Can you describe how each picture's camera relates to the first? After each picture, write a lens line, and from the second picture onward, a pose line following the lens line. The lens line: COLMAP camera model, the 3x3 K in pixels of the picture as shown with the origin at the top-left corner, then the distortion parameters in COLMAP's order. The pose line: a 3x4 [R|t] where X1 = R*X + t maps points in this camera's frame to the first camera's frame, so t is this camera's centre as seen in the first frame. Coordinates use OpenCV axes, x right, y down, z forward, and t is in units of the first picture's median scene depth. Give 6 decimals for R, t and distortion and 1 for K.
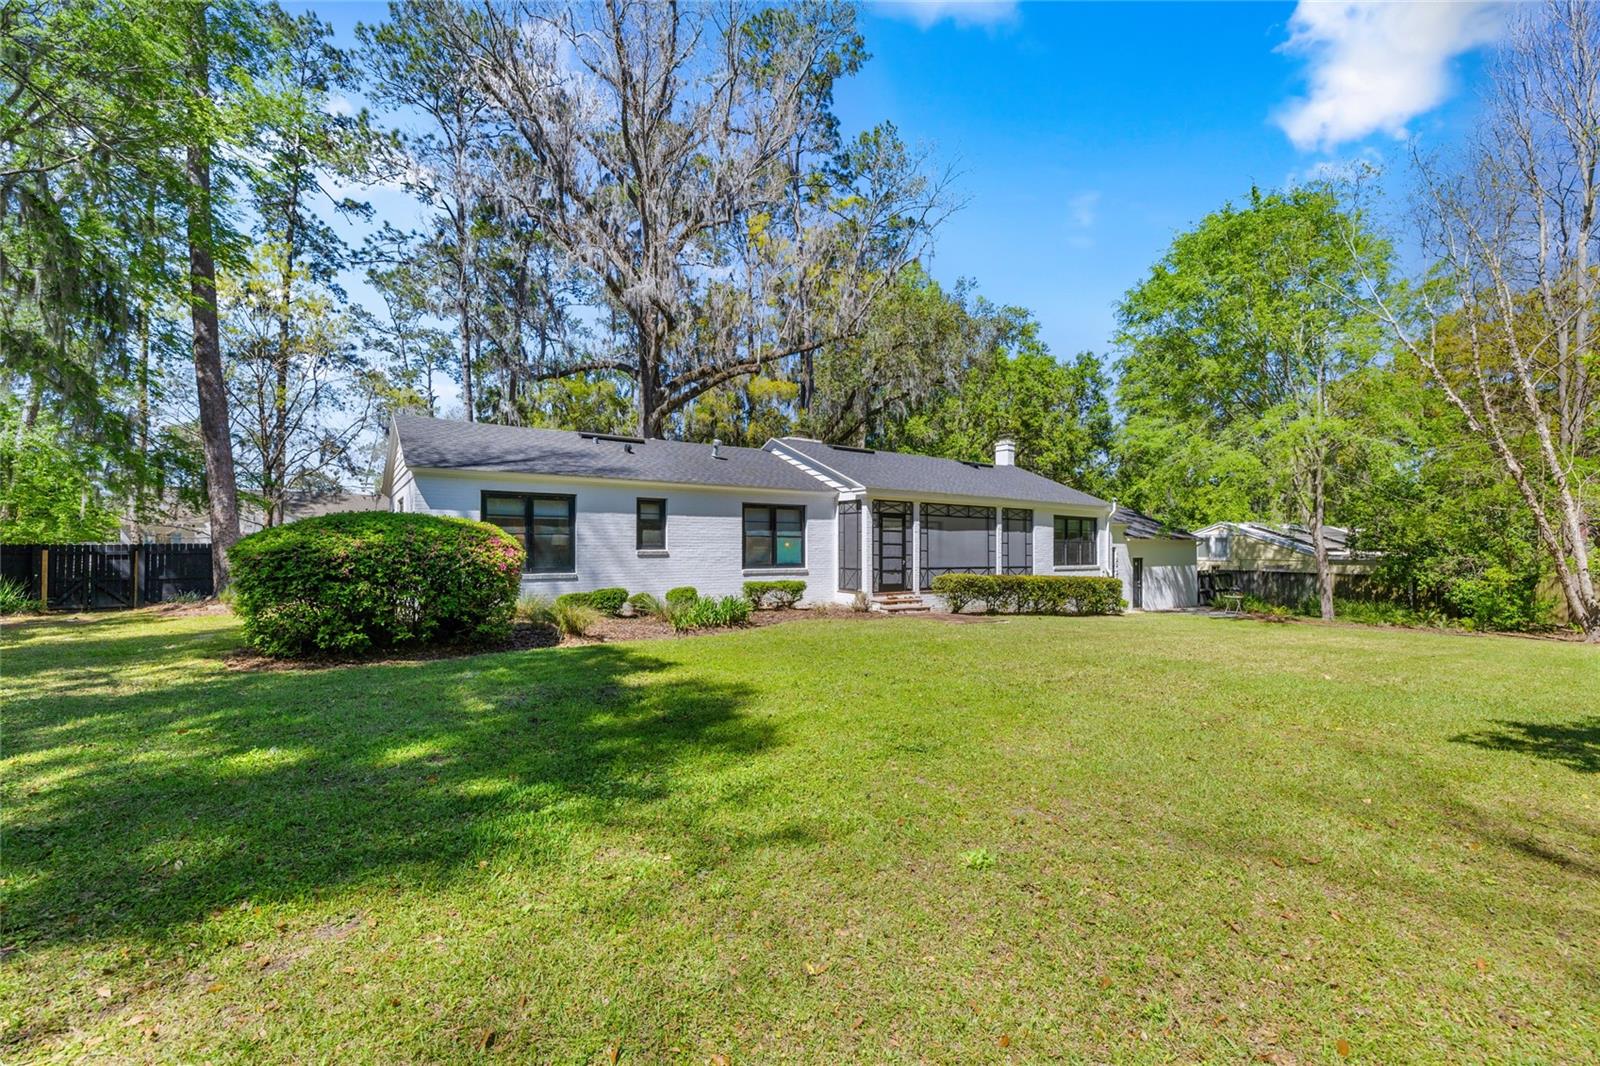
lens RADIAL K [[661.0, 0, 800.0], [0, 661.0, 533.0], [0, 0, 1]] dist [0.000426, 0.000057]
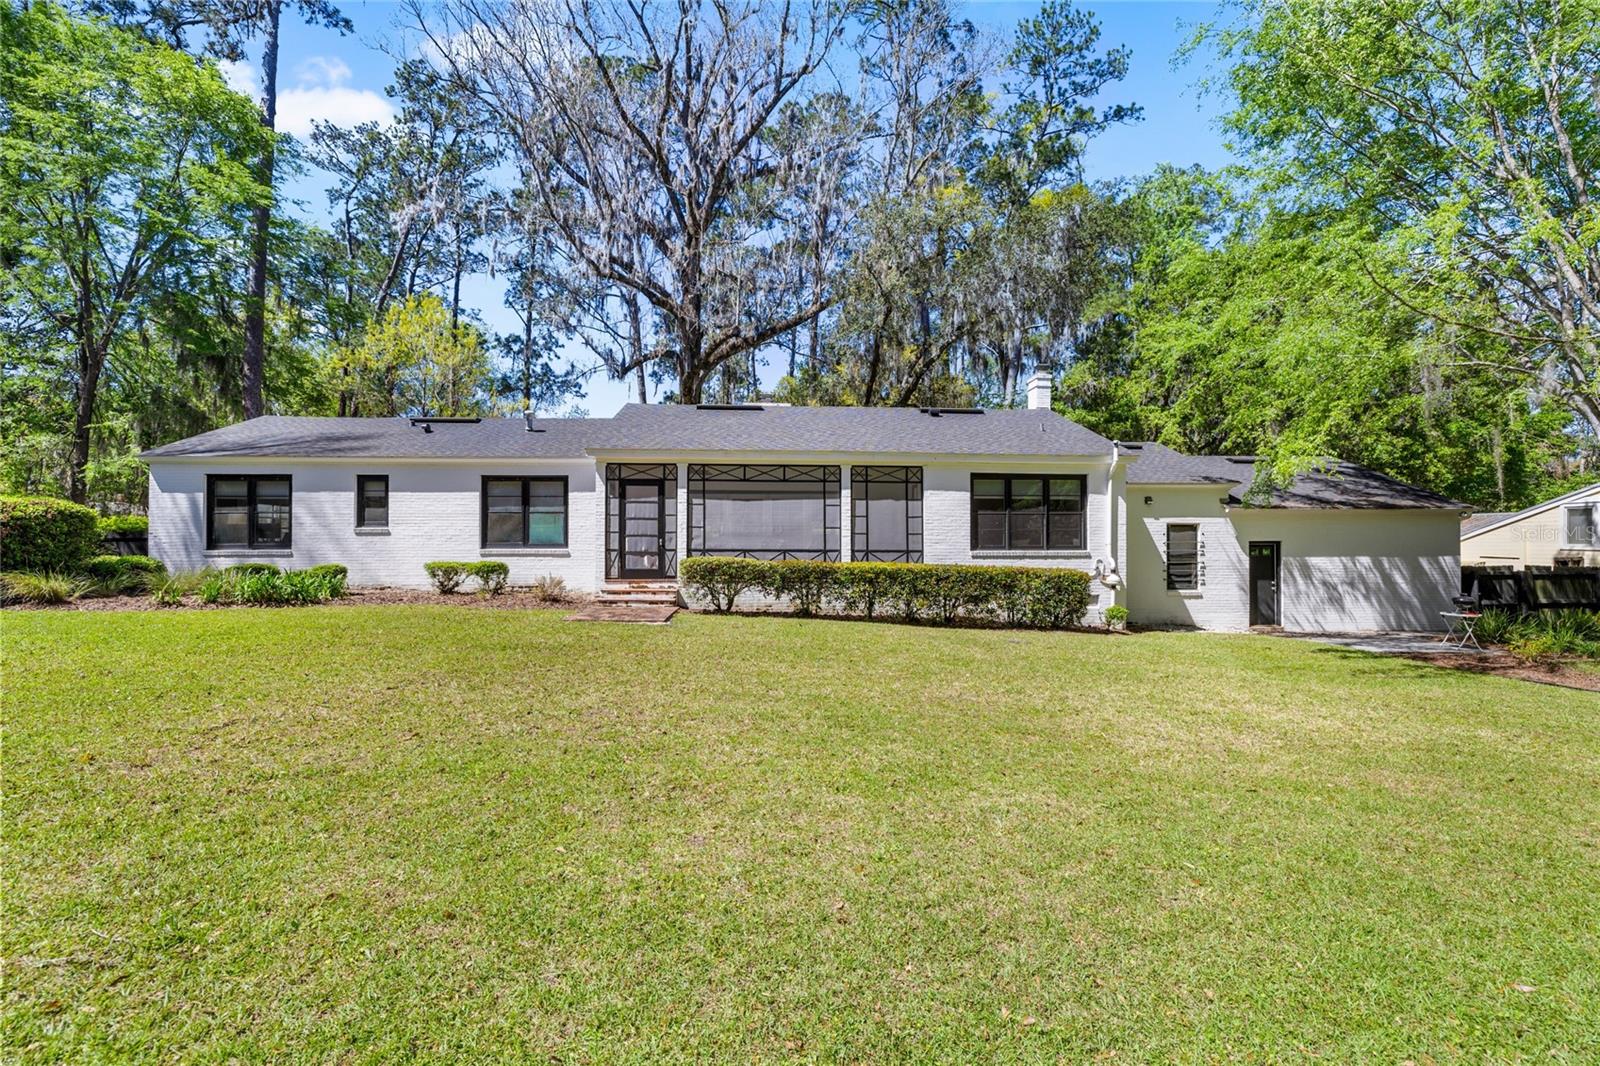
lens RADIAL K [[661.0, 0, 800.0], [0, 661.0, 533.0], [0, 0, 1]] dist [0.000426, 0.000057]
pose [[0.853406, -0.012680, -0.521093, 0.701949], [0.014095, 0.999900, -0.001247, 0.037063], [0.521056, -0.006280, 0.853499, 0.420914]]
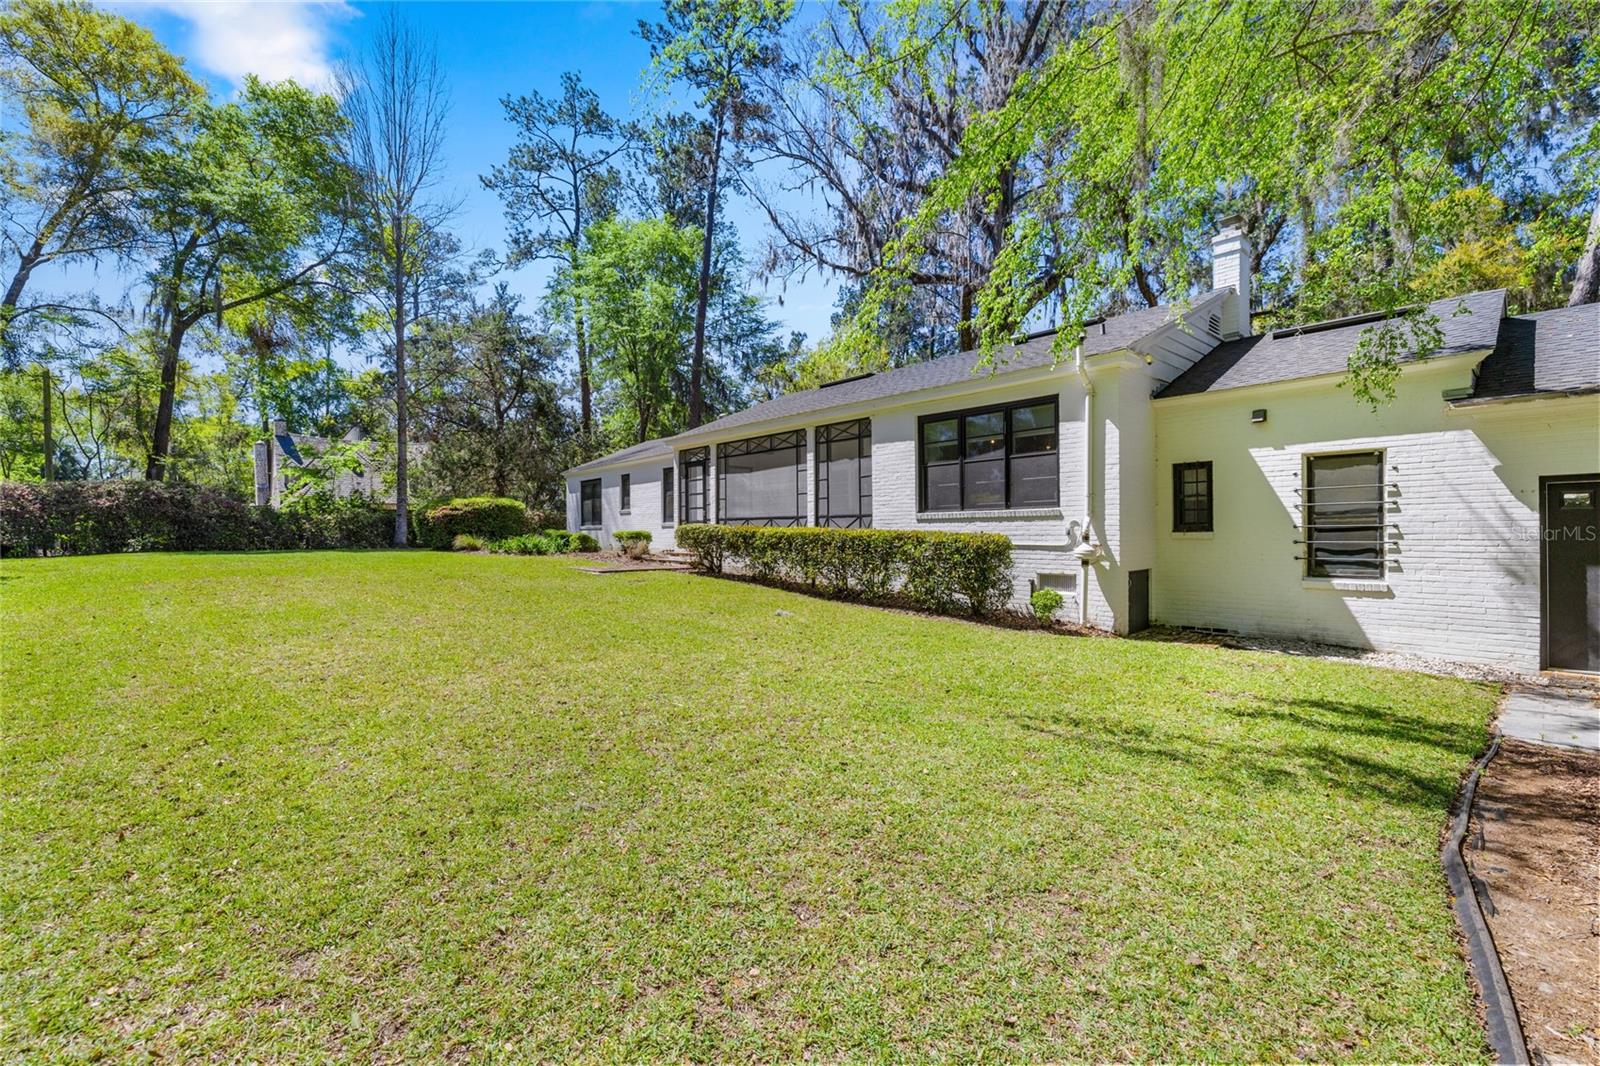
lens RADIAL K [[661.0, 0, 800.0], [0, 661.0, 533.0], [0, 0, 1]] dist [0.000426, 0.000057]
pose [[0.133816, -0.007893, -0.990975, 1.084764], [0.026158, 0.999648, -0.004430, 0.079654], [0.990661, -0.025329, 0.133975, 1.007639]]
